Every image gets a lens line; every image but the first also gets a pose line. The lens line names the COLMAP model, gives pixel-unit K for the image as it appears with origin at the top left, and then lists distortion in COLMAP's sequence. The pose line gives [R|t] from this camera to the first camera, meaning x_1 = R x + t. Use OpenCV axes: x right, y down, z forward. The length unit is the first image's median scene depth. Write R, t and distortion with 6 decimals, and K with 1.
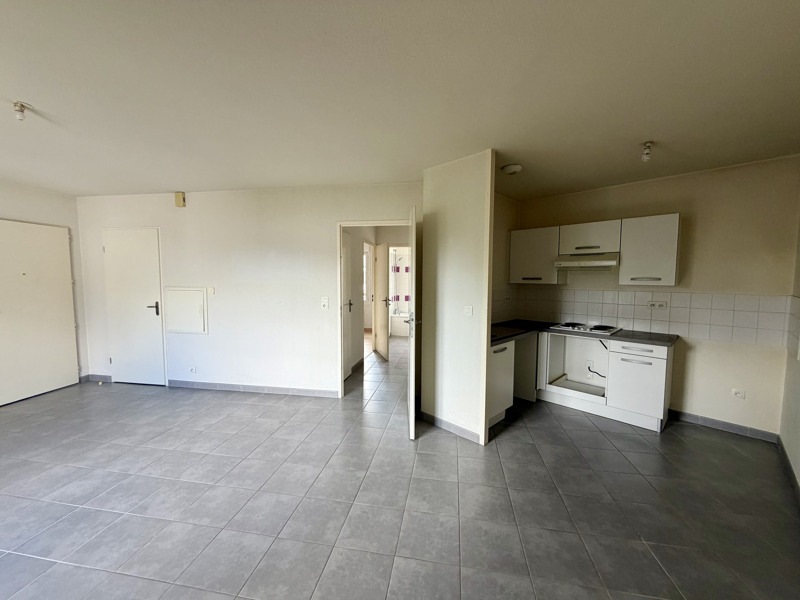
lens RADIAL K [[317.9, 0, 398.2], [0, 317.9, 298.4], [0, 0, 1]] dist [0.001020, 0.000105]
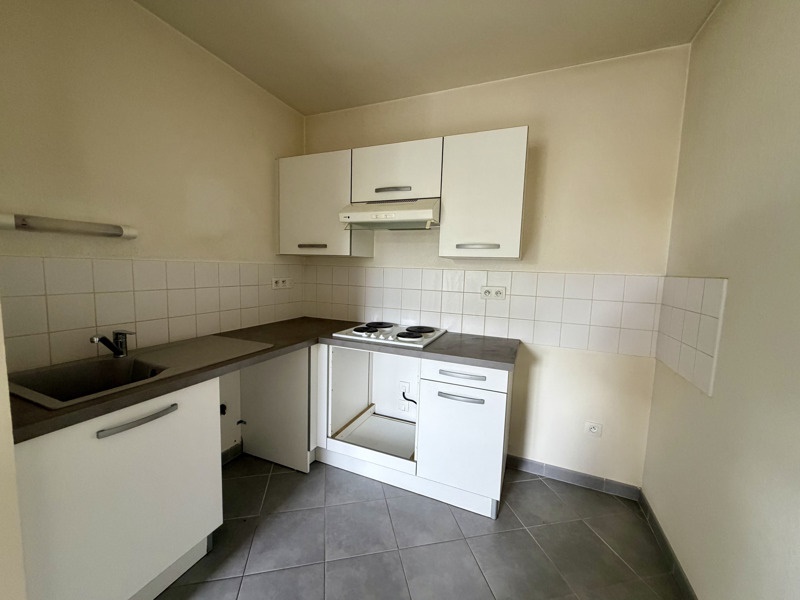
lens RADIAL K [[317.9, 0, 398.2], [0, 317.9, 298.4], [0, 0, 1]] dist [0.001020, 0.000105]
pose [[0.922912, -0.012098, 0.384821, 0.410438], [-0.001634, 0.999374, 0.035337, 0.011772], [-0.385007, -0.033241, 0.922315, 0.507208]]
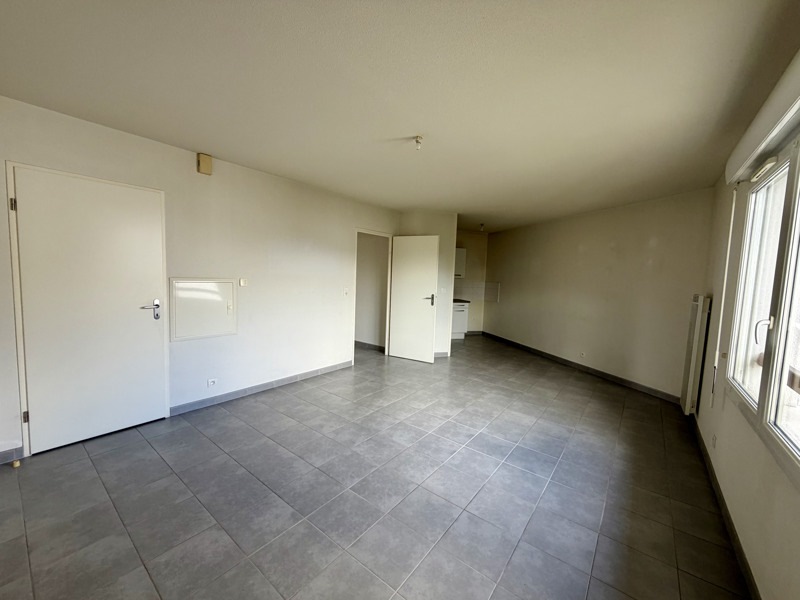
lens RADIAL K [[317.9, 0, 398.2], [0, 317.9, 298.4], [0, 0, 1]] dist [0.001020, 0.000105]
pose [[0.477028, -0.056880, 0.877045, -1.333318], [0.026256, 0.998380, 0.050468, -0.014811], [-0.878496, -0.001047, 0.477749, 0.258247]]
